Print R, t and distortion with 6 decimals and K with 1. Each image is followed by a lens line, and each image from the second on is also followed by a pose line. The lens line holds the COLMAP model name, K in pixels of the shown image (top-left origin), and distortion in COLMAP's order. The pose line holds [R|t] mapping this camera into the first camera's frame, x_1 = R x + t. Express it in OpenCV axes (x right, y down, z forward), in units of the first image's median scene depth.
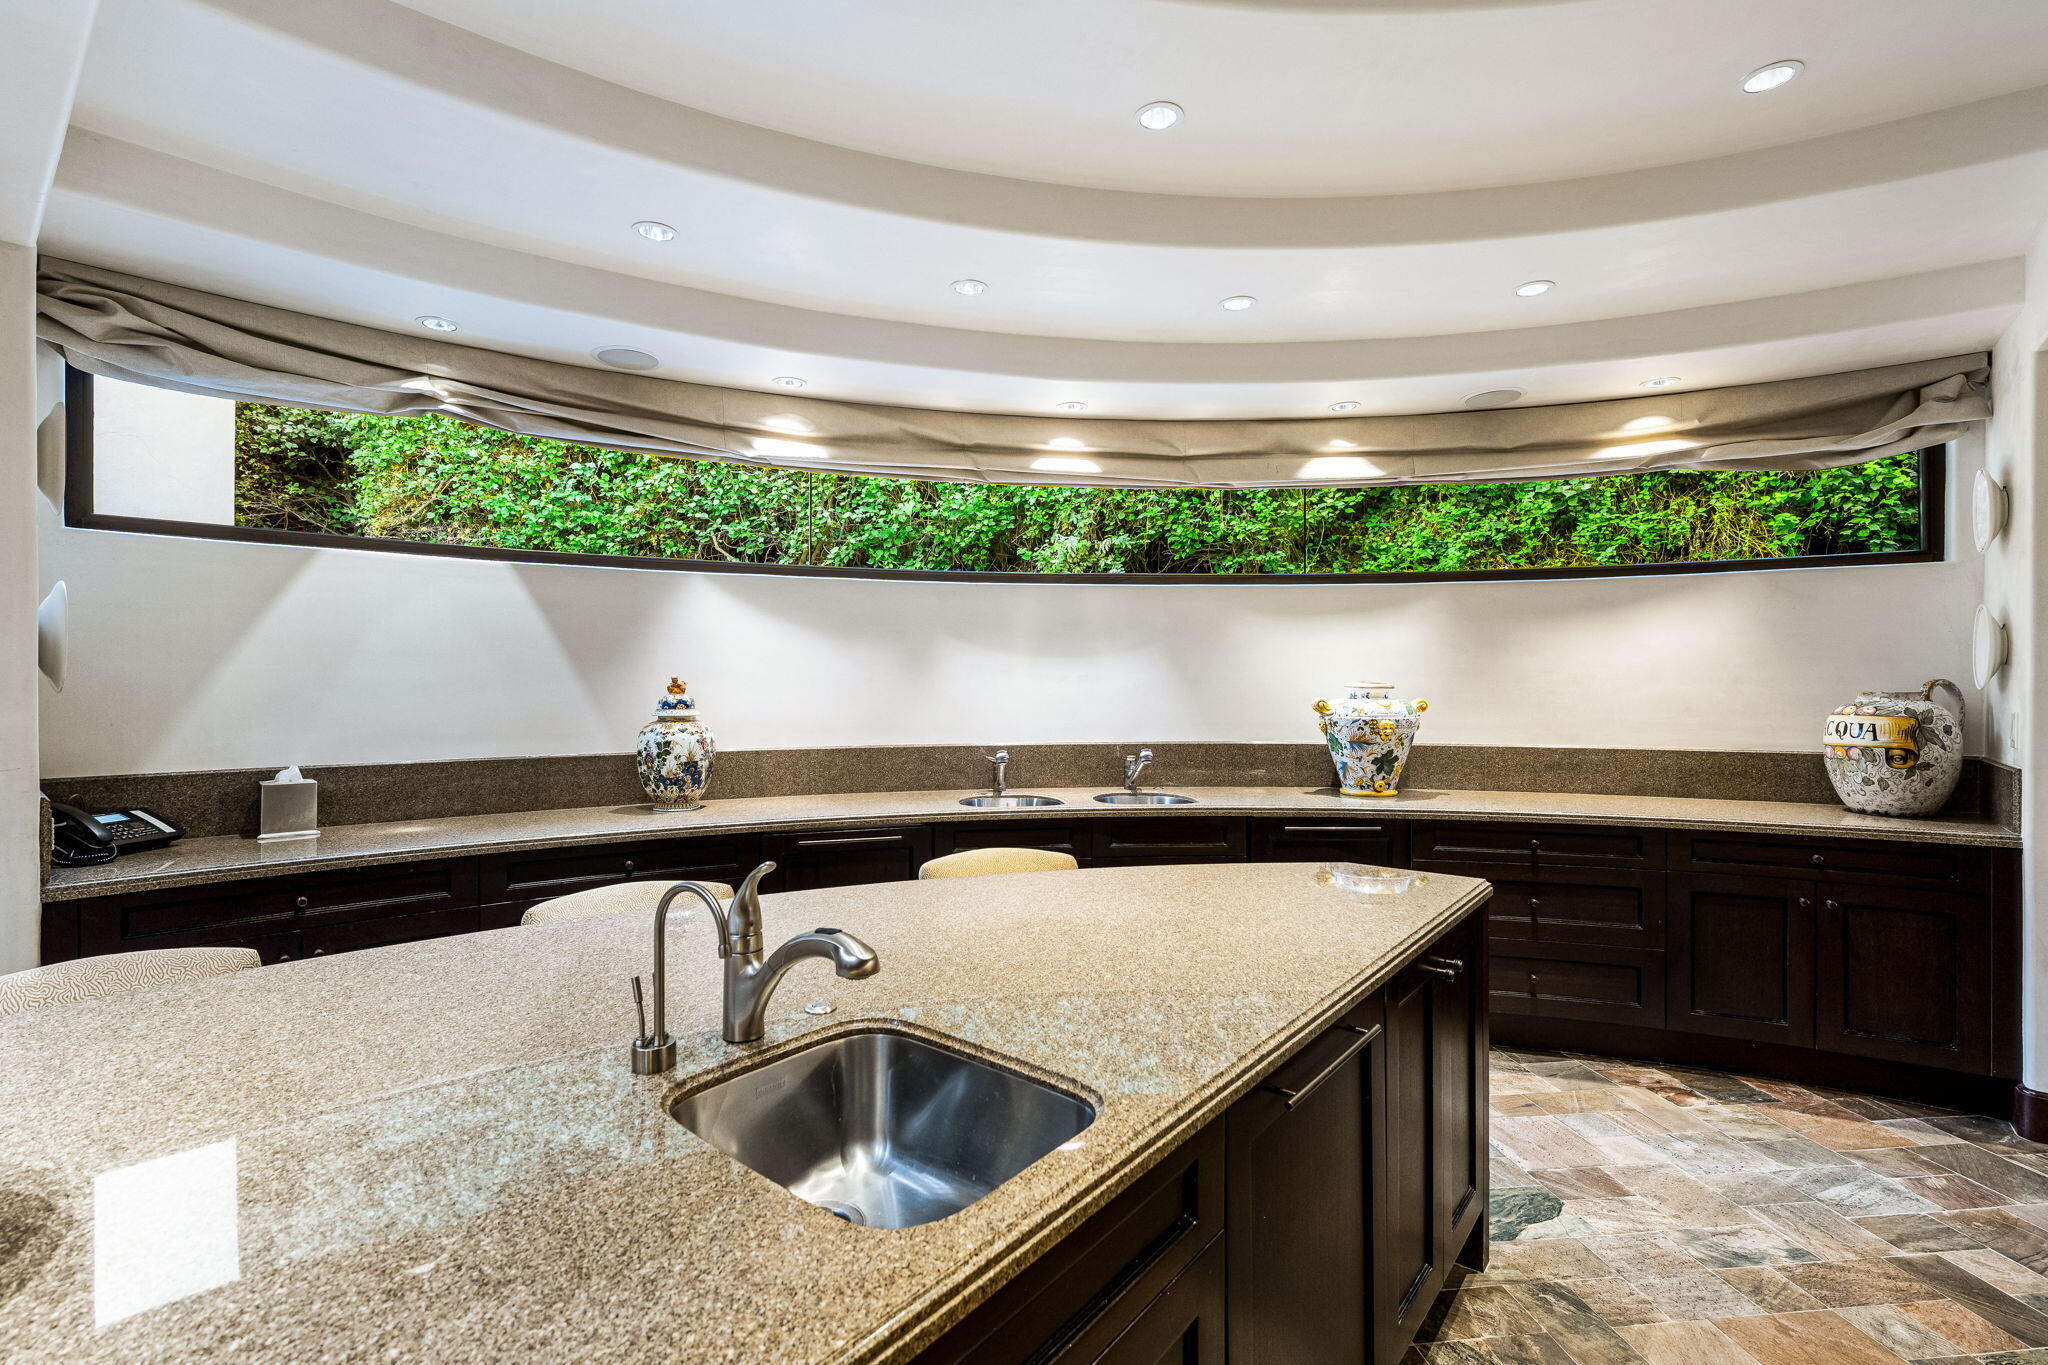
lens RADIAL K [[904.5, 0, 1024.0], [0, 904.5, 682.5], [0, 0, 1]] dist [0.000187, 0.000126]
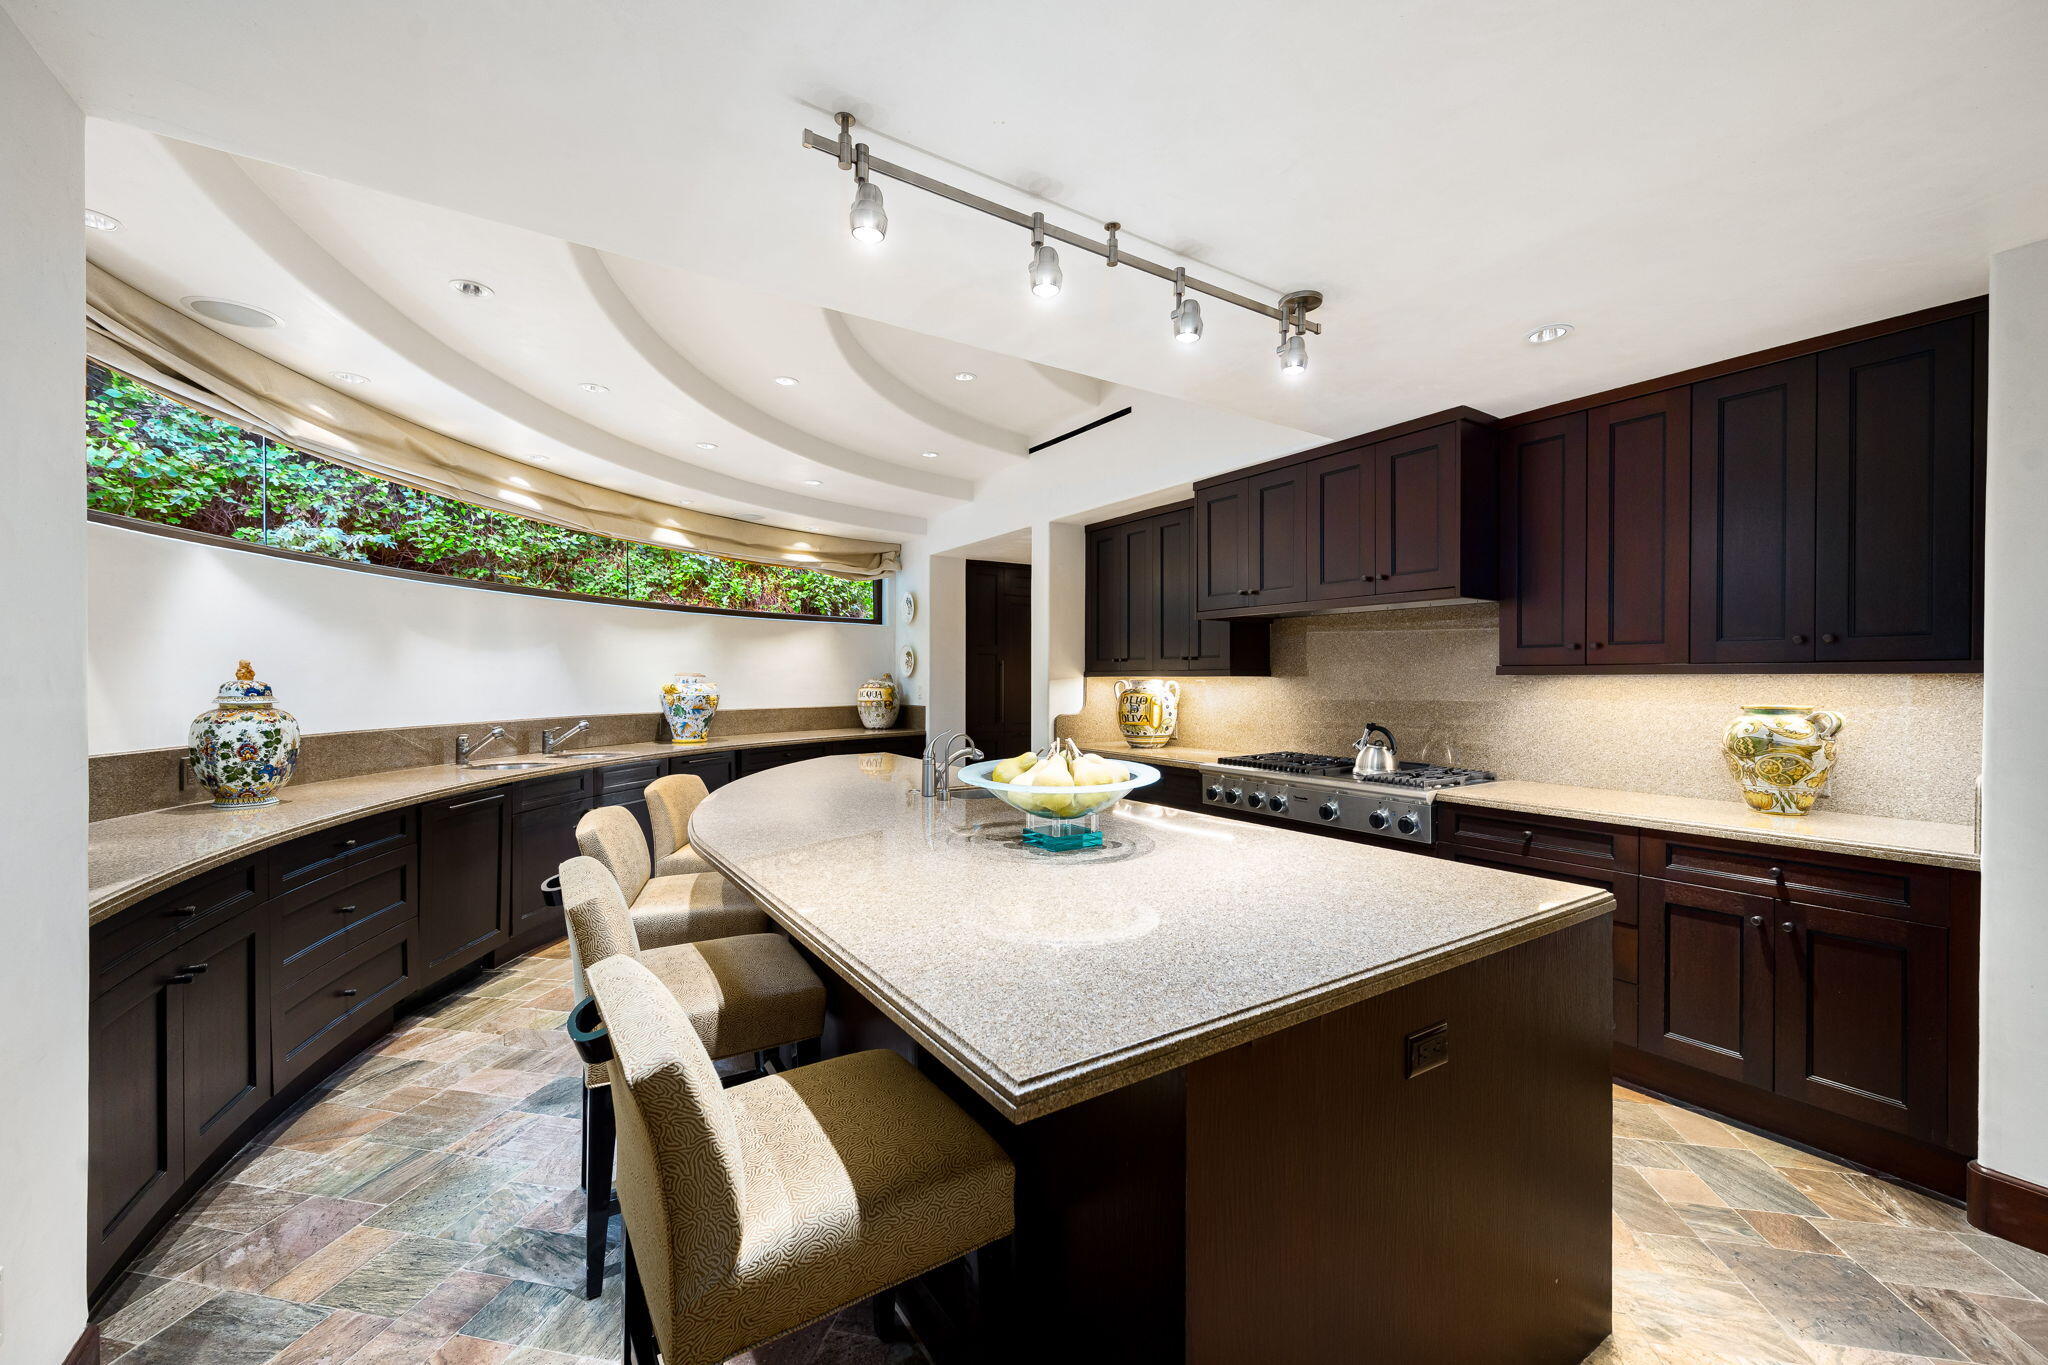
lens RADIAL K [[818.3, 0, 1033.0], [0, 818.3, 683.5], [0, 0, 1]] dist [-0.001214, 0.000111]
pose [[0.284055, -0.004897, 0.958795, -0.883013], [0.000345, 0.999987, 0.005005, 0.011204], [-0.958808, -0.001091, 0.284054, -0.009147]]
